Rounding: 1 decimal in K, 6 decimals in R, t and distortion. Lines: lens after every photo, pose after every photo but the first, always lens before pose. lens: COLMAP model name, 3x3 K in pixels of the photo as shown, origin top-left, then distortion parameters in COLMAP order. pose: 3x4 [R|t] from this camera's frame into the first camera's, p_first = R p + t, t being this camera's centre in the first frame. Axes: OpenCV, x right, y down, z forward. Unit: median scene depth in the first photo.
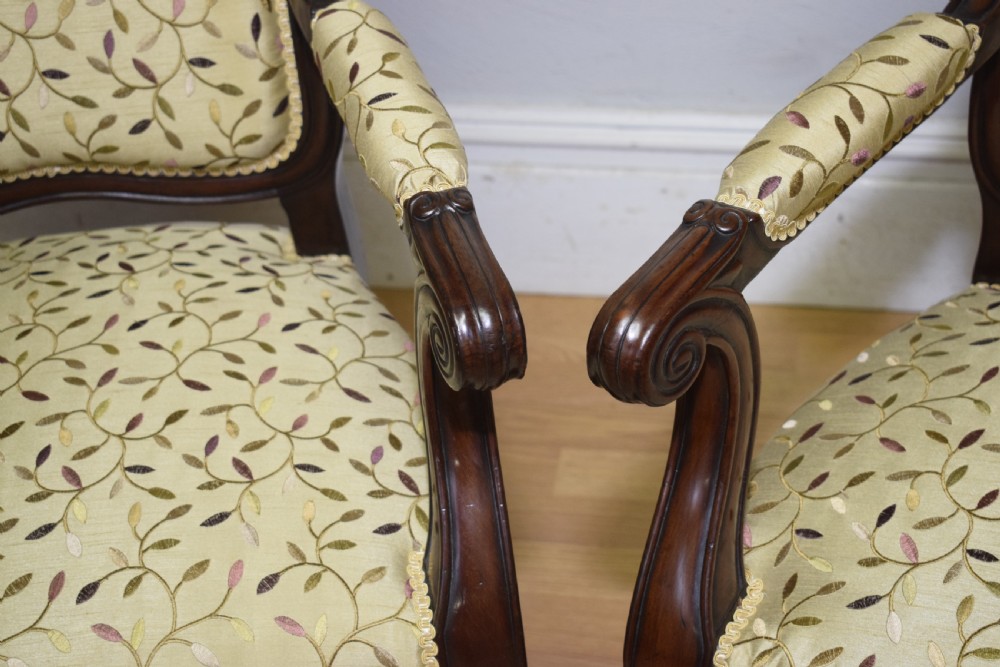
lens RADIAL K [[1809.7, 0, 507.2], [0, 1809.7, 327.1], [0, 0, 1]] dist [-0.035673, 0.000000]
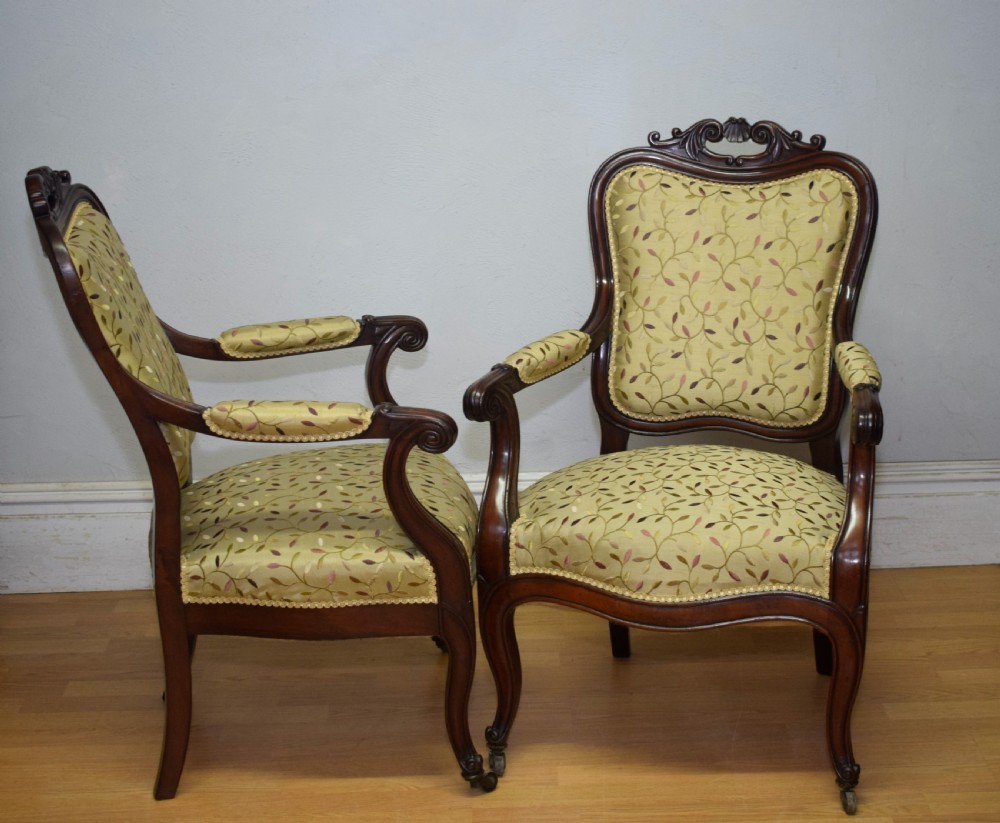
lens RADIAL K [[1795.7, 0, 542.8], [0, 1795.7, 483.2], [0, 0, 1]] dist [-0.027488, 0.000000]
pose [[0.981597, -0.007021, 0.190834, -0.321330], [0.073431, 0.936367, -0.343255, 0.956677], [-0.176281, 0.350951, 0.919651, -1.379490]]
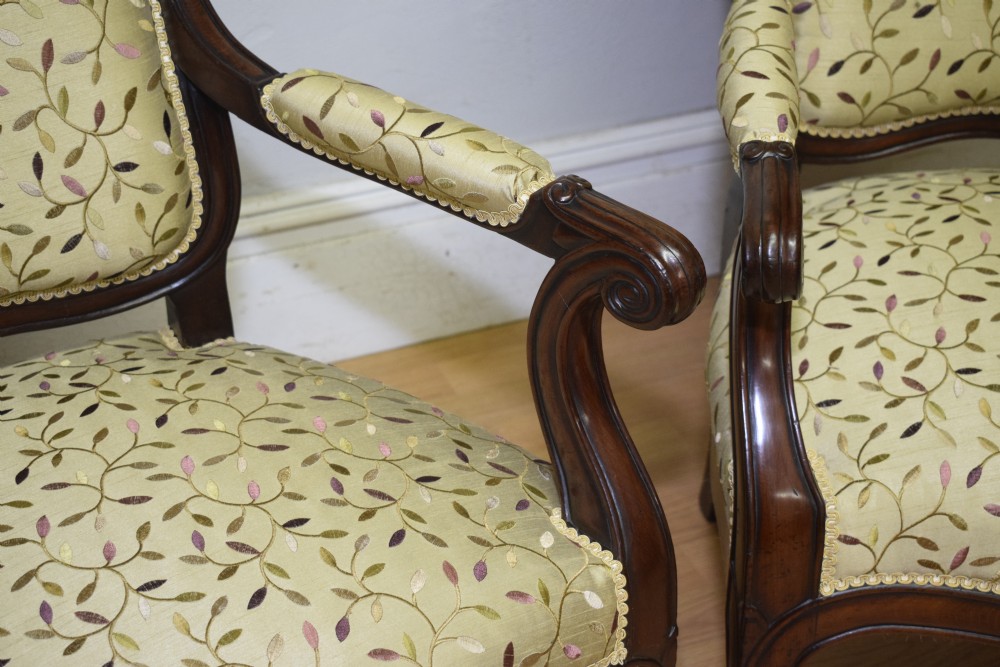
lens RADIAL K [[1809.7, 0, 494.2], [0, 1809.7, 327.3], [0, 0, 1]] dist [-0.035673, 0.000000]
pose [[0.837673, -0.236402, 0.492359, -0.590134], [0.282009, 0.959219, -0.019236, 0.022826], [-0.467733, 0.154963, 0.870179, 0.023382]]
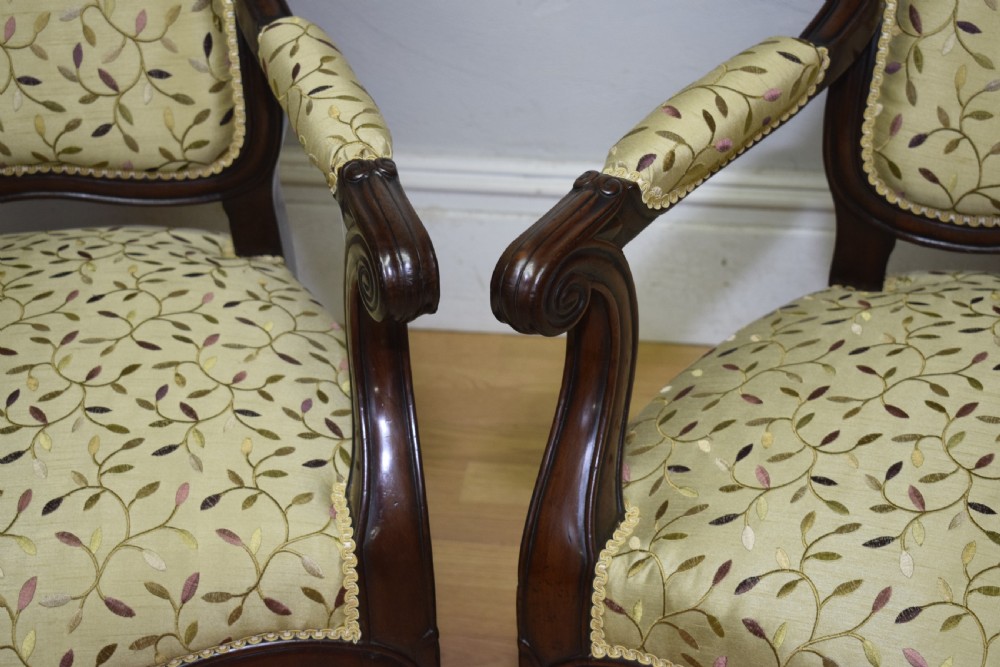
lens RADIAL K [[1809.7, 0, 508.6], [0, 1809.7, 326.8], [0, 0, 1]] dist [-0.035673, 0.000000]
pose [[0.998541, 0.020977, 0.049762, -0.002302], [-0.017200, 0.997023, -0.075159, 0.107083], [-0.051190, 0.074194, 0.995929, -0.153618]]
